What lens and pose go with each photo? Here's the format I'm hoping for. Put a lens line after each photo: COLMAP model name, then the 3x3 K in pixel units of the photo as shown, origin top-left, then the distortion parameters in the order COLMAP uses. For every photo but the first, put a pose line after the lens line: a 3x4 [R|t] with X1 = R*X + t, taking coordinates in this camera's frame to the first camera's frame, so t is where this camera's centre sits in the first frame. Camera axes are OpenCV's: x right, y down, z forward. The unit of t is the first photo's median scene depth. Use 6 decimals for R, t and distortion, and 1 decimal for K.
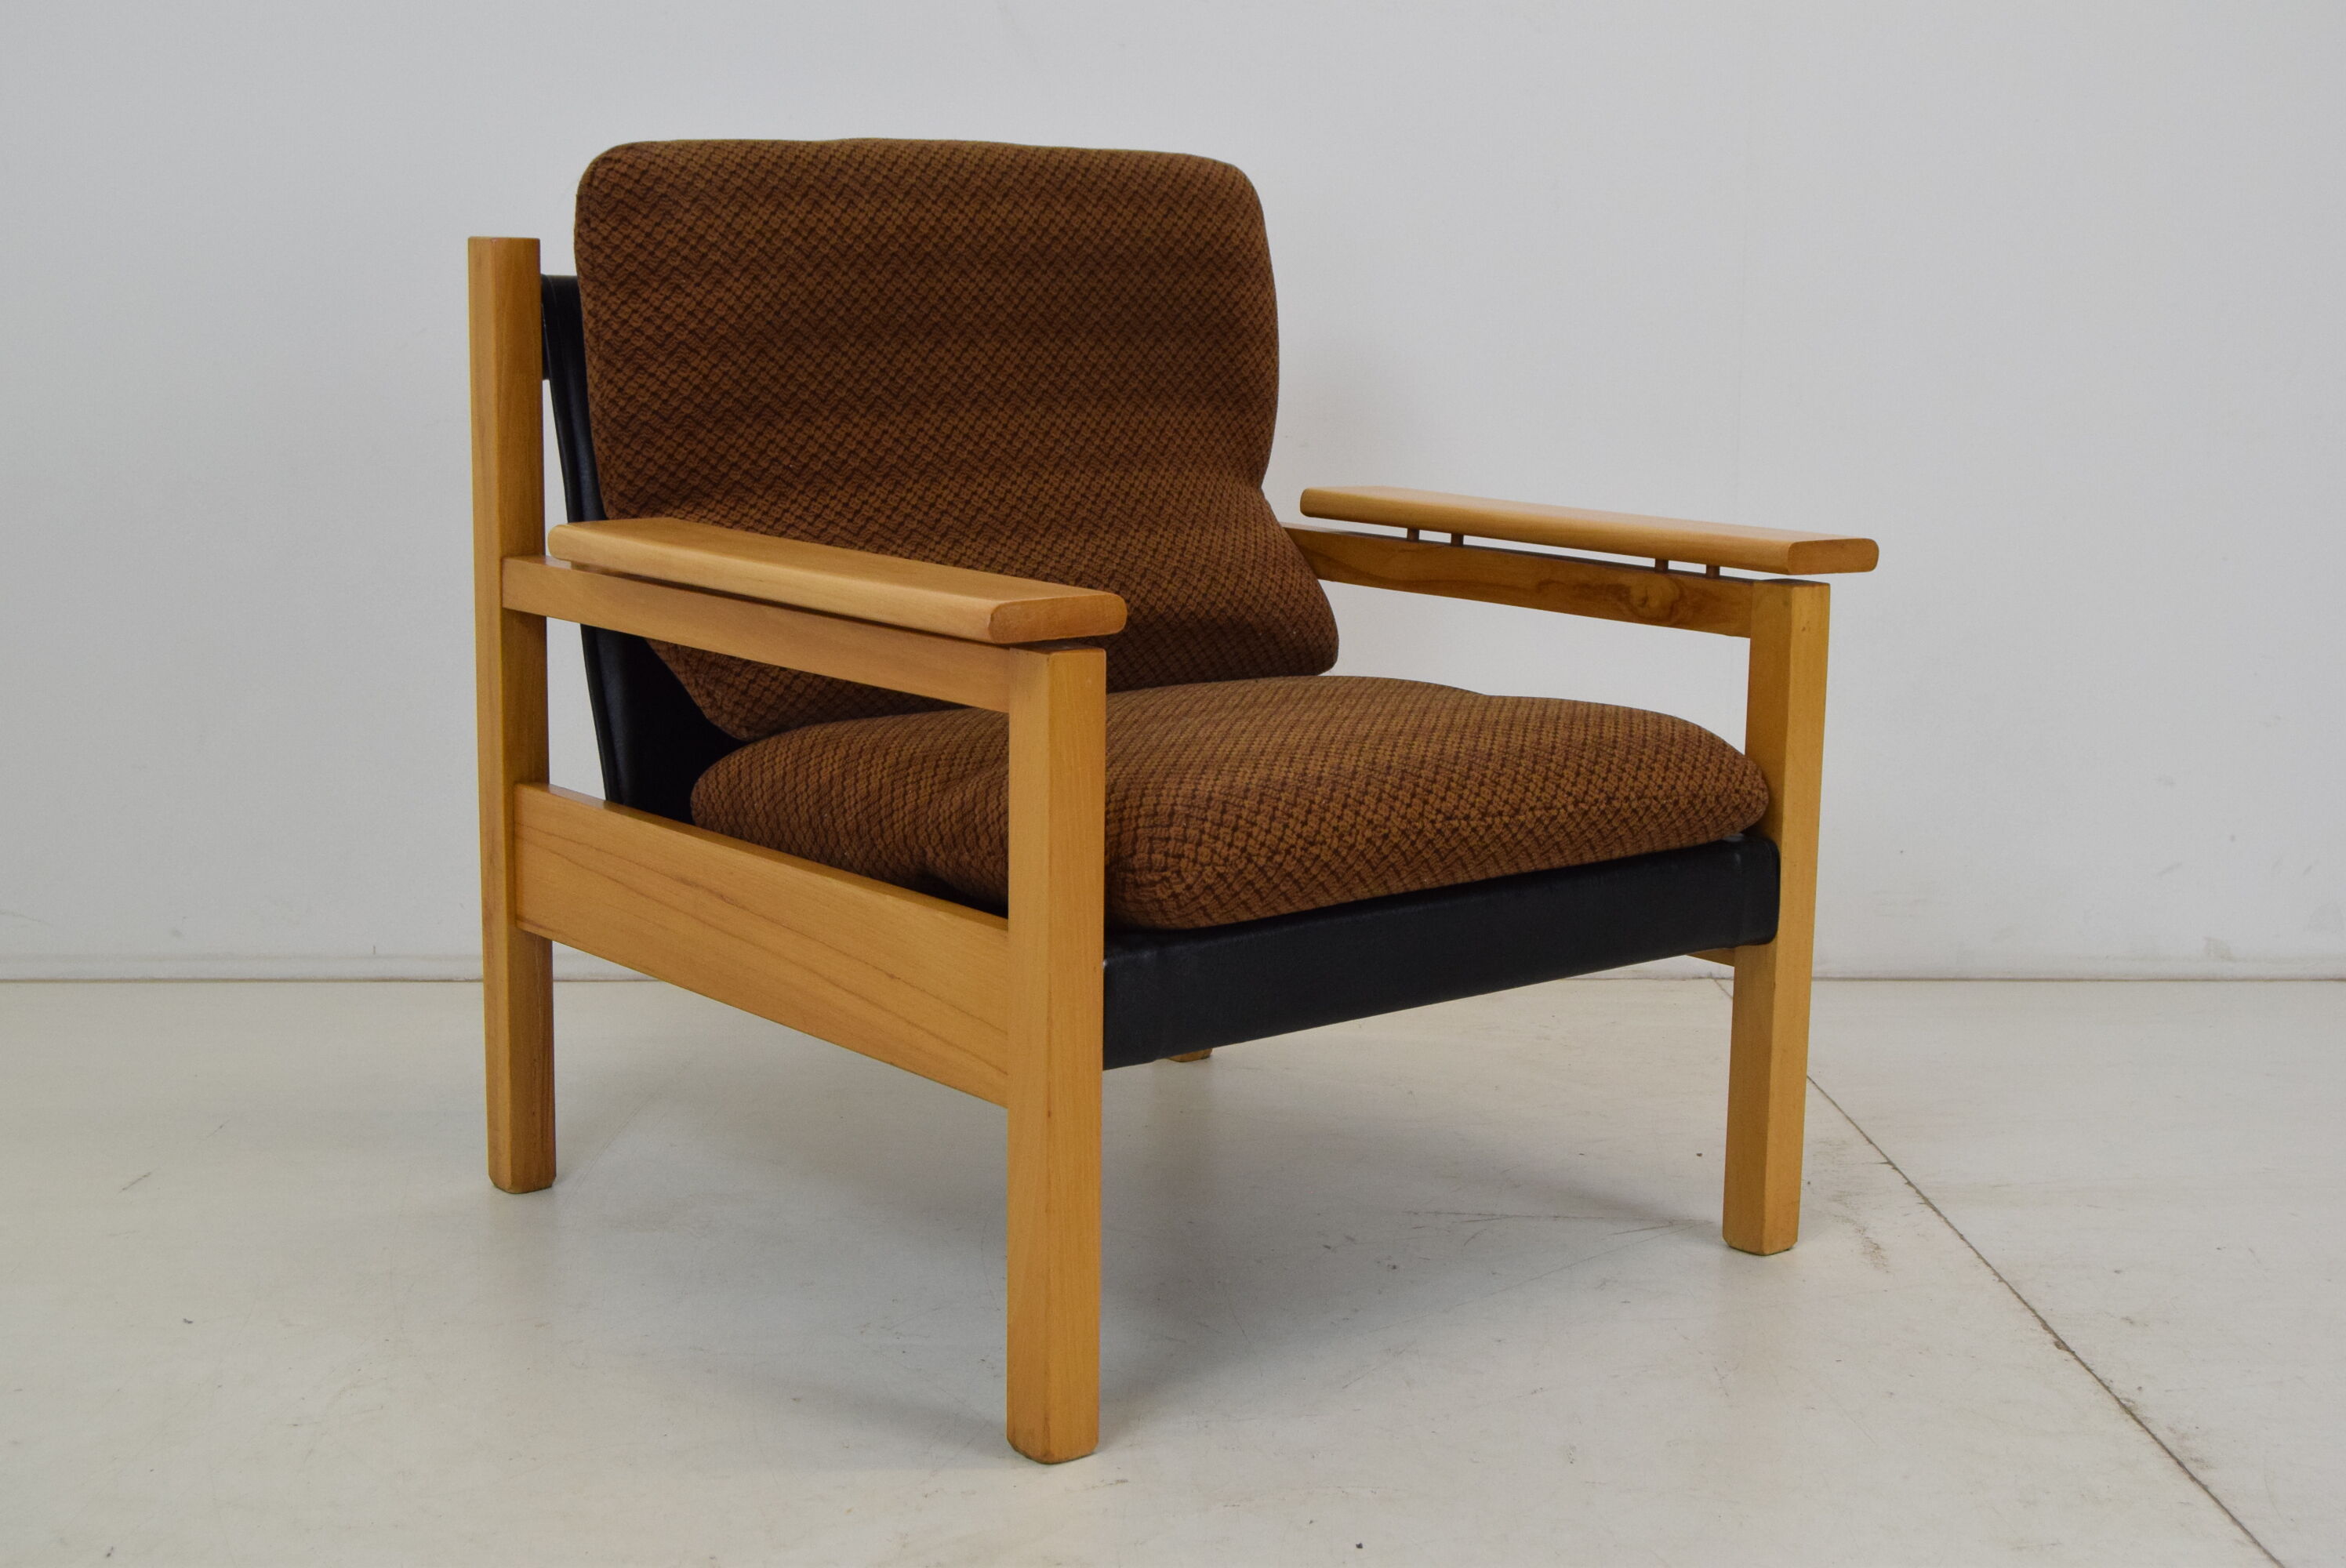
lens RADIAL K [[3168.9, 0, 1193.7], [0, 3168.9, 832.2], [0, 0, 1]] dist [-0.041798, 0.000000]
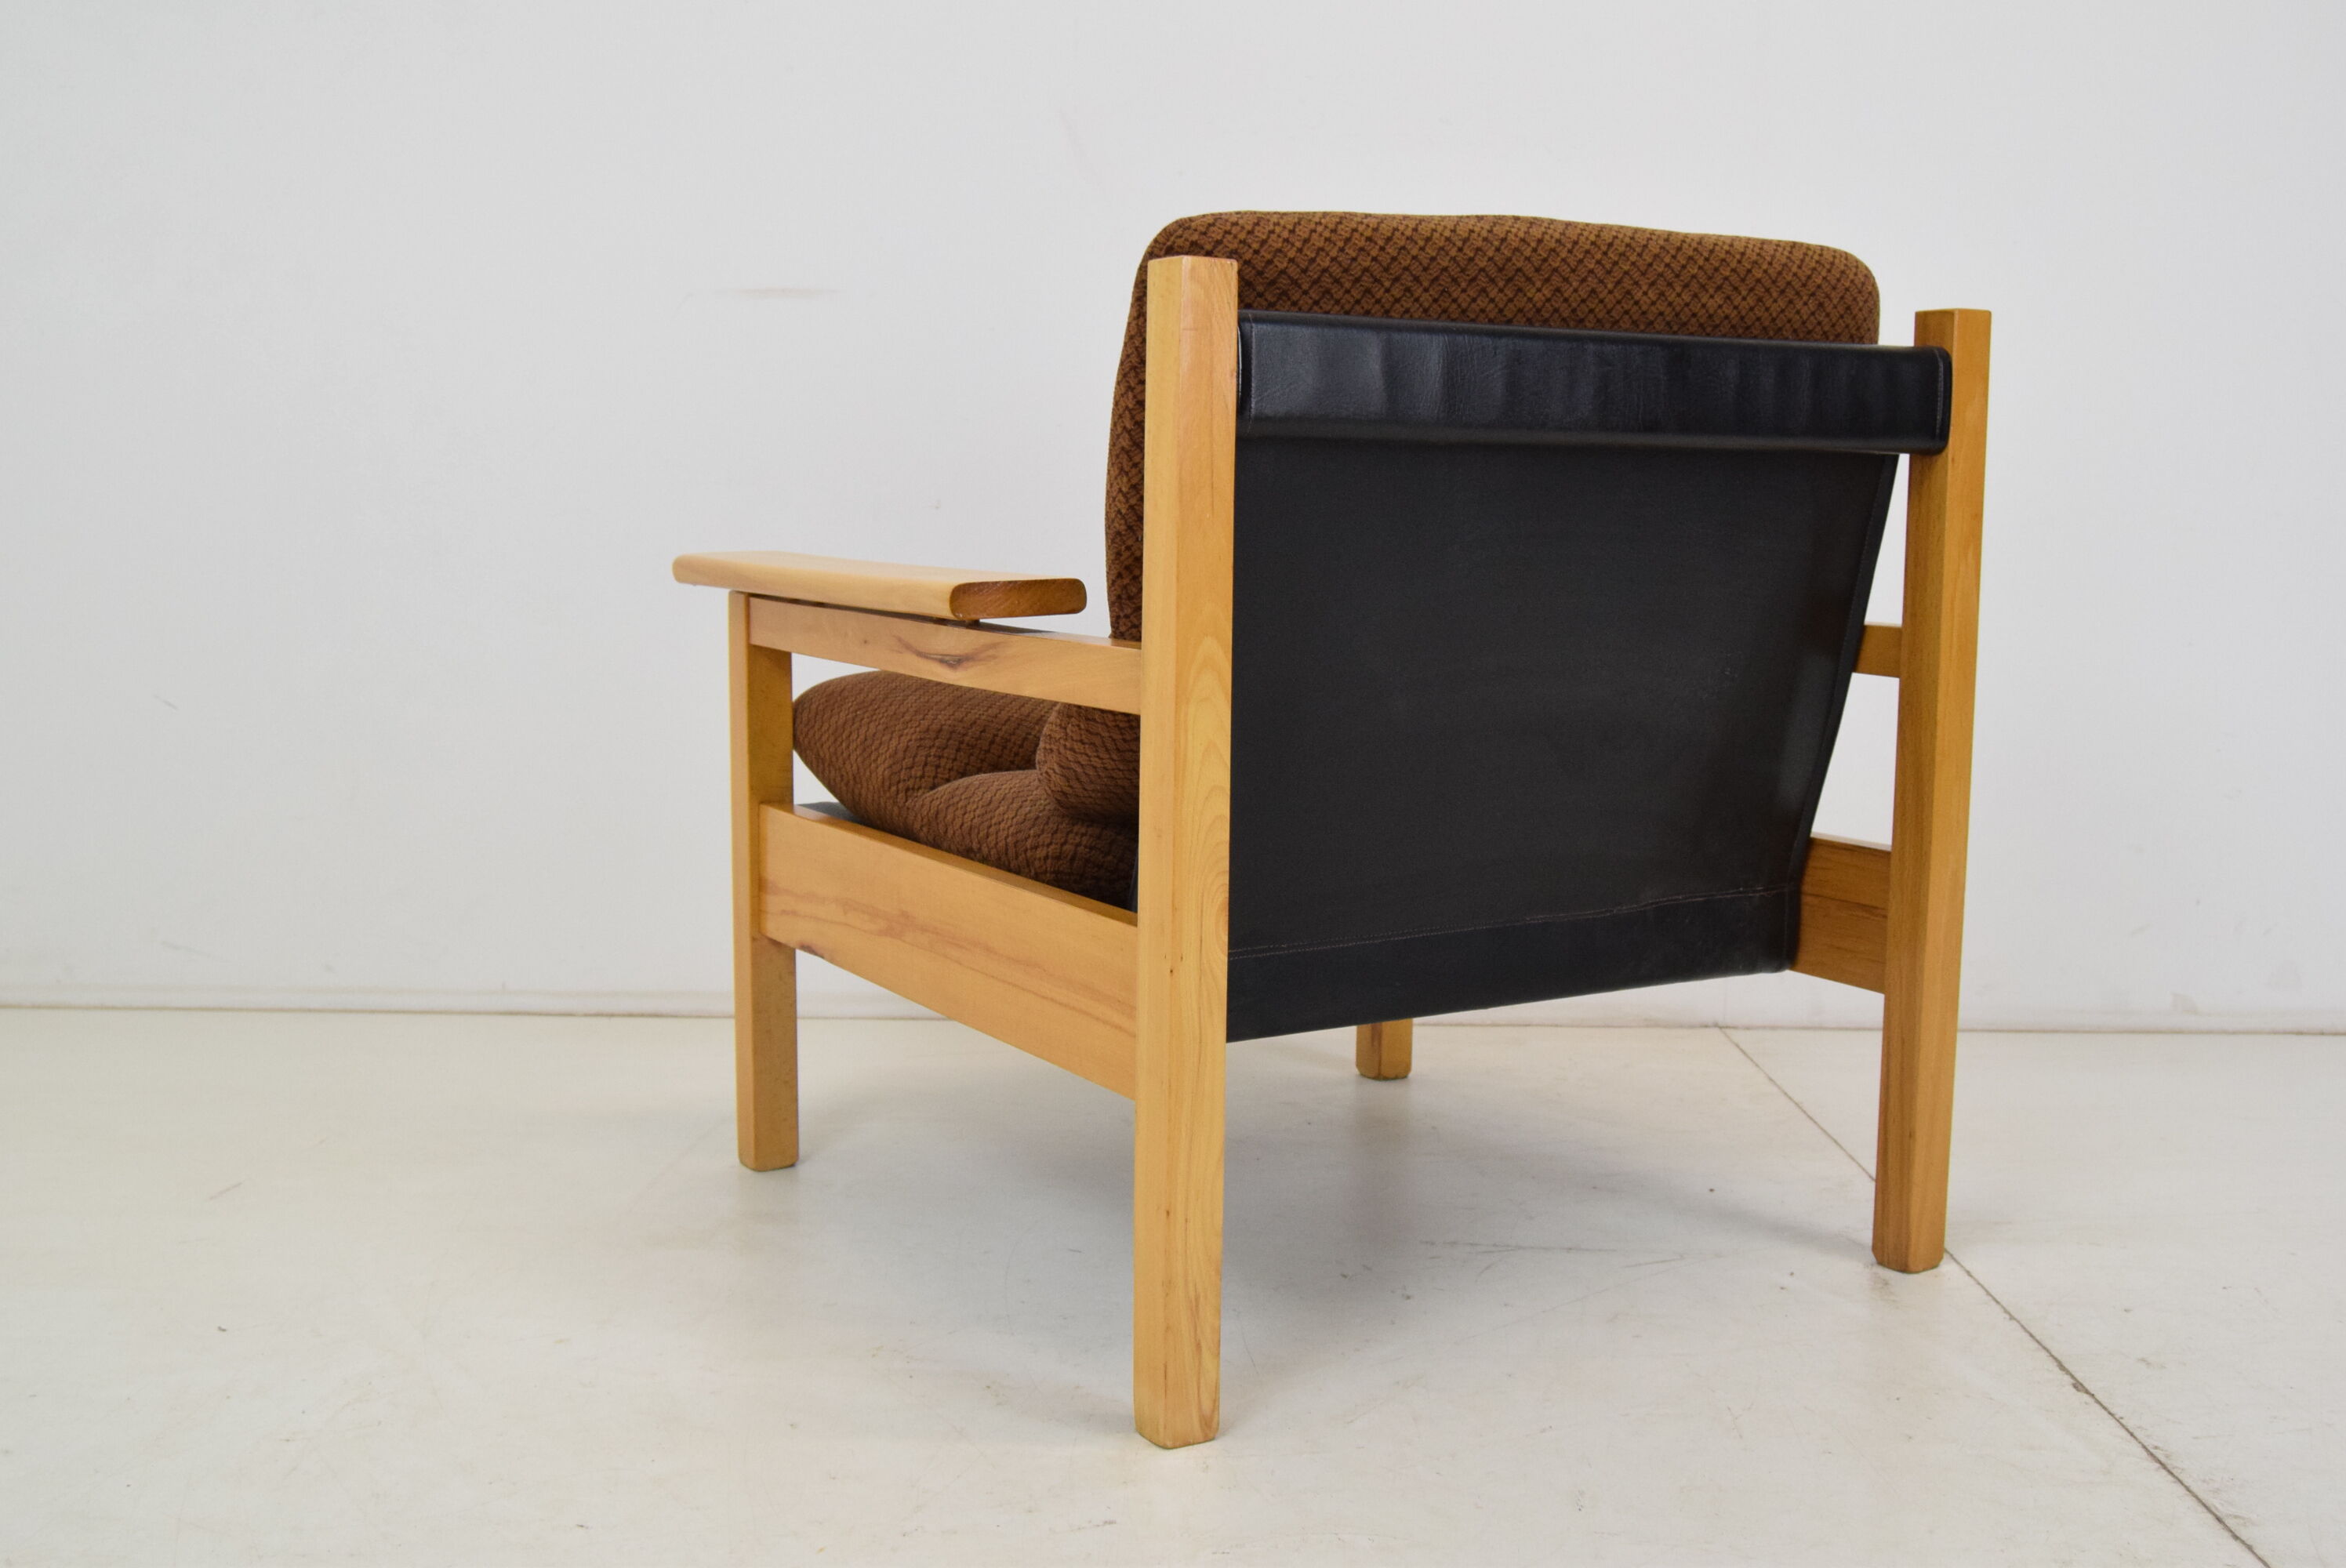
lens RADIAL K [[2453.0, 0, 1182.2], [0, 2453.0, 803.0], [0, 0, 1]] dist [-0.058235, 0.000000]
pose [[0.998803, 0.007163, -0.048391, 0.027980], [-0.009664, 0.998618, -0.051651, 0.020552], [0.047954, 0.052057, 0.997492, 0.206719]]
